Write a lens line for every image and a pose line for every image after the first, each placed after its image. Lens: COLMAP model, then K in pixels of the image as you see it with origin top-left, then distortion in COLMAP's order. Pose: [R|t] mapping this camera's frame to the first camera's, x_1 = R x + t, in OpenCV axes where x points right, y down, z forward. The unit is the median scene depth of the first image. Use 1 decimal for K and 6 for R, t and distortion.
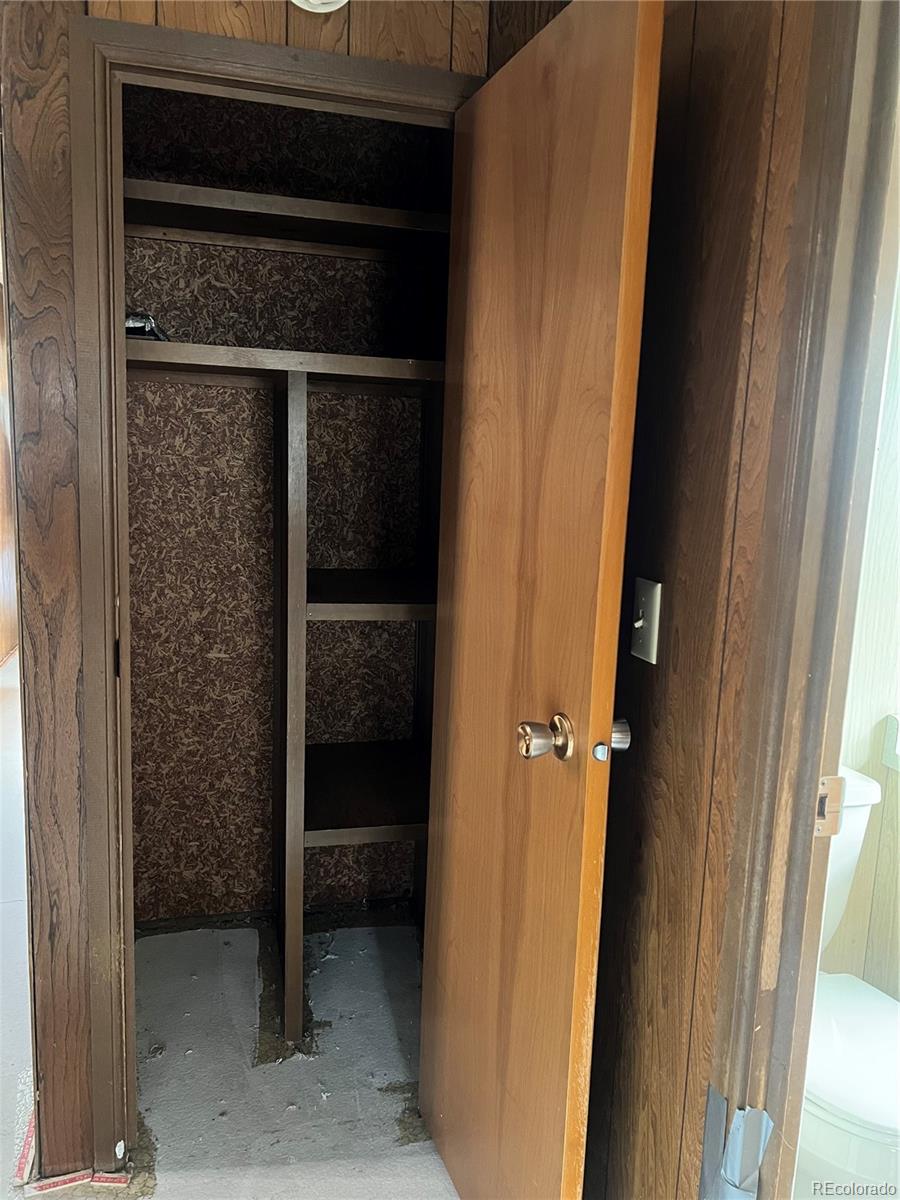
lens RADIAL K [[901.6, 0, 449.2], [0, 901.6, 601.0], [0, 0, 1]] dist [0.003192, -0.004892]
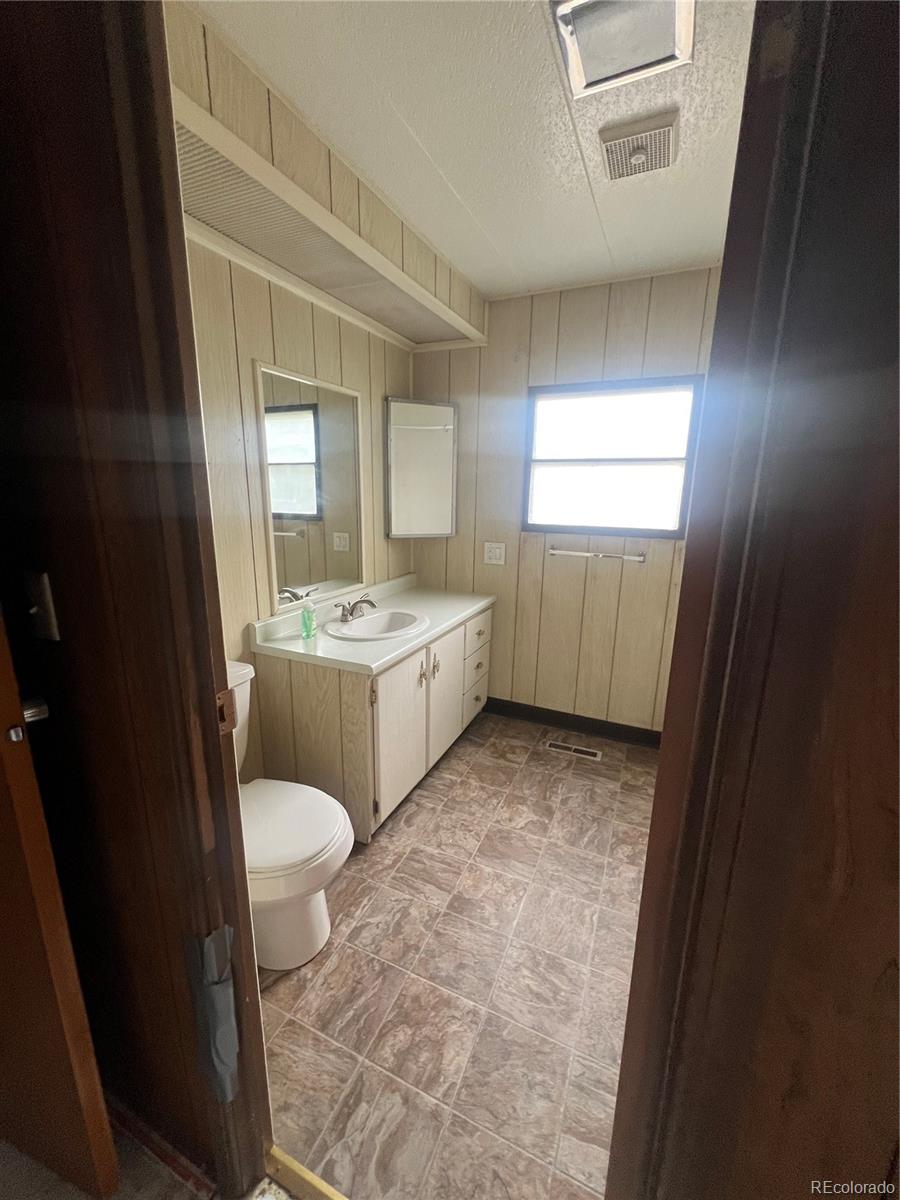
lens RADIAL K [[478.9, 0, 450.9], [0, 478.9, 600.3], [0, 0, 1]] dist [-0.001780, 0.000558]
pose [[0.629187, -0.208816, 0.748679, 0.115550], [0.124168, 0.977869, 0.168389, -0.026201], [-0.767272, -0.012986, 0.641191, 0.247778]]
